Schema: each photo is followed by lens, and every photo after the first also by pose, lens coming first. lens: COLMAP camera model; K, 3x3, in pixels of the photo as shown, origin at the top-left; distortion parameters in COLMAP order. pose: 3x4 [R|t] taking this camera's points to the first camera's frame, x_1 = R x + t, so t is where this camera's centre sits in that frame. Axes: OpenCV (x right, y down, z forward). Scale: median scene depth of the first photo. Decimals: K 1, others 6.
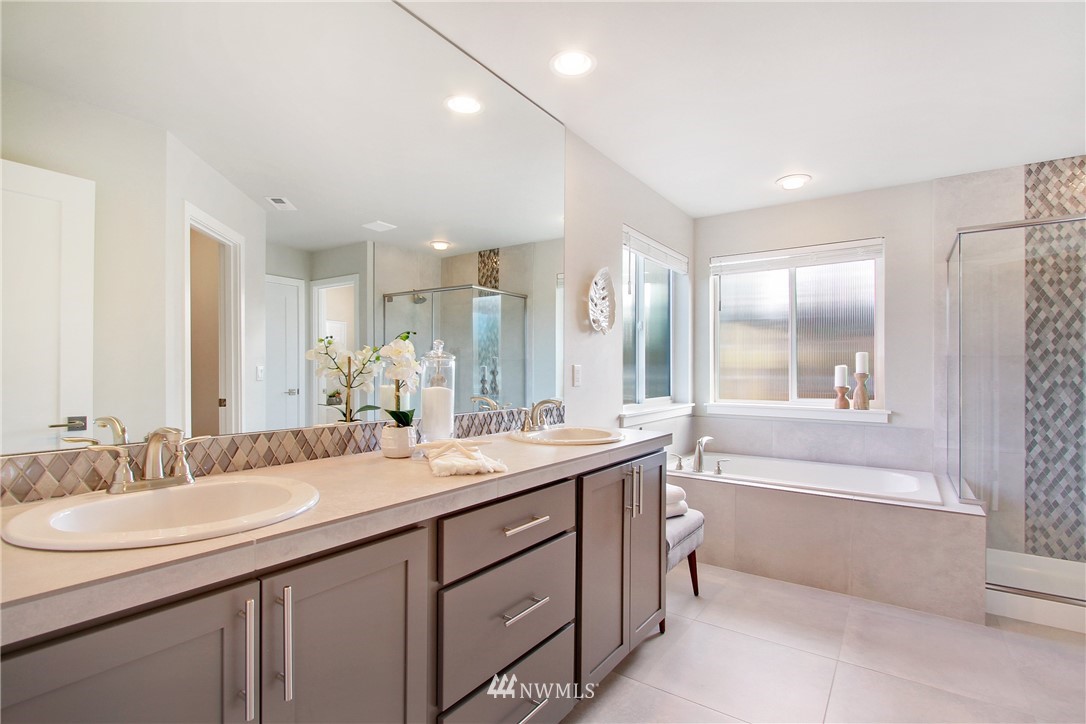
lens RADIAL K [[504.2, 0, 546.4], [0, 504.2, 366.7], [0, 0, 1]] dist [-0.022361, -0.000012]
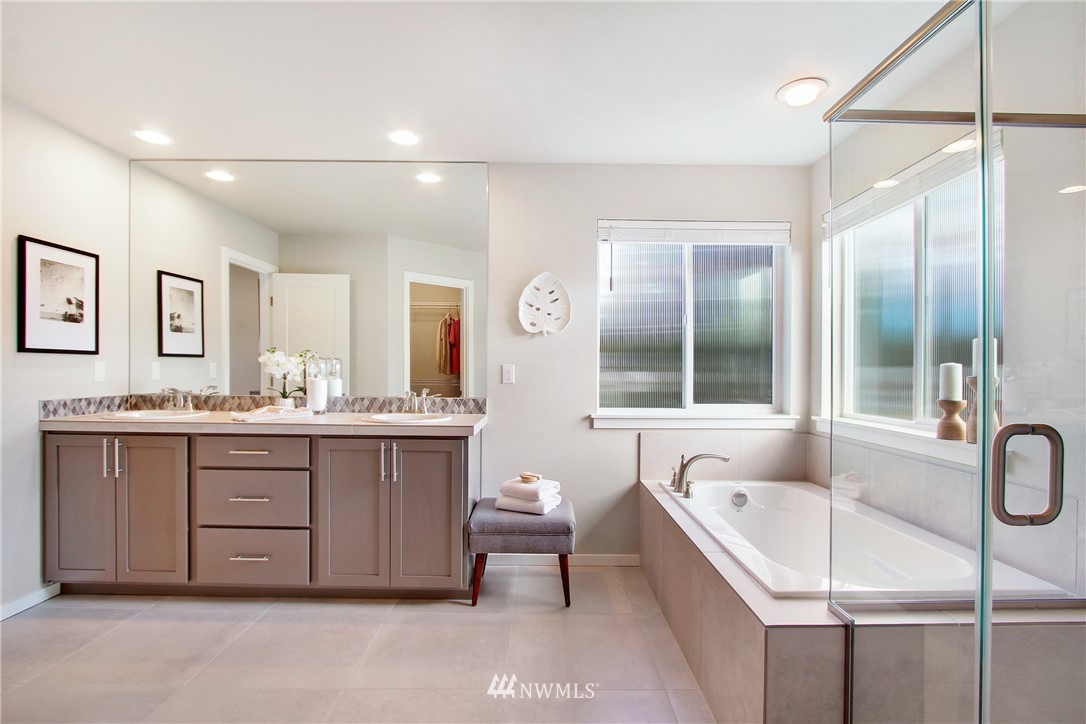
lens RADIAL K [[514.6, 0, 545.6], [0, 514.6, 365.4], [0, 0, 1]] dist [-0.021095, 0.000386]
pose [[0.570527, -0.006252, -0.821255, 1.063550], [0.002229, 0.999979, -0.006064, 0.004727], [0.821276, 0.001629, 0.570529, 0.407376]]
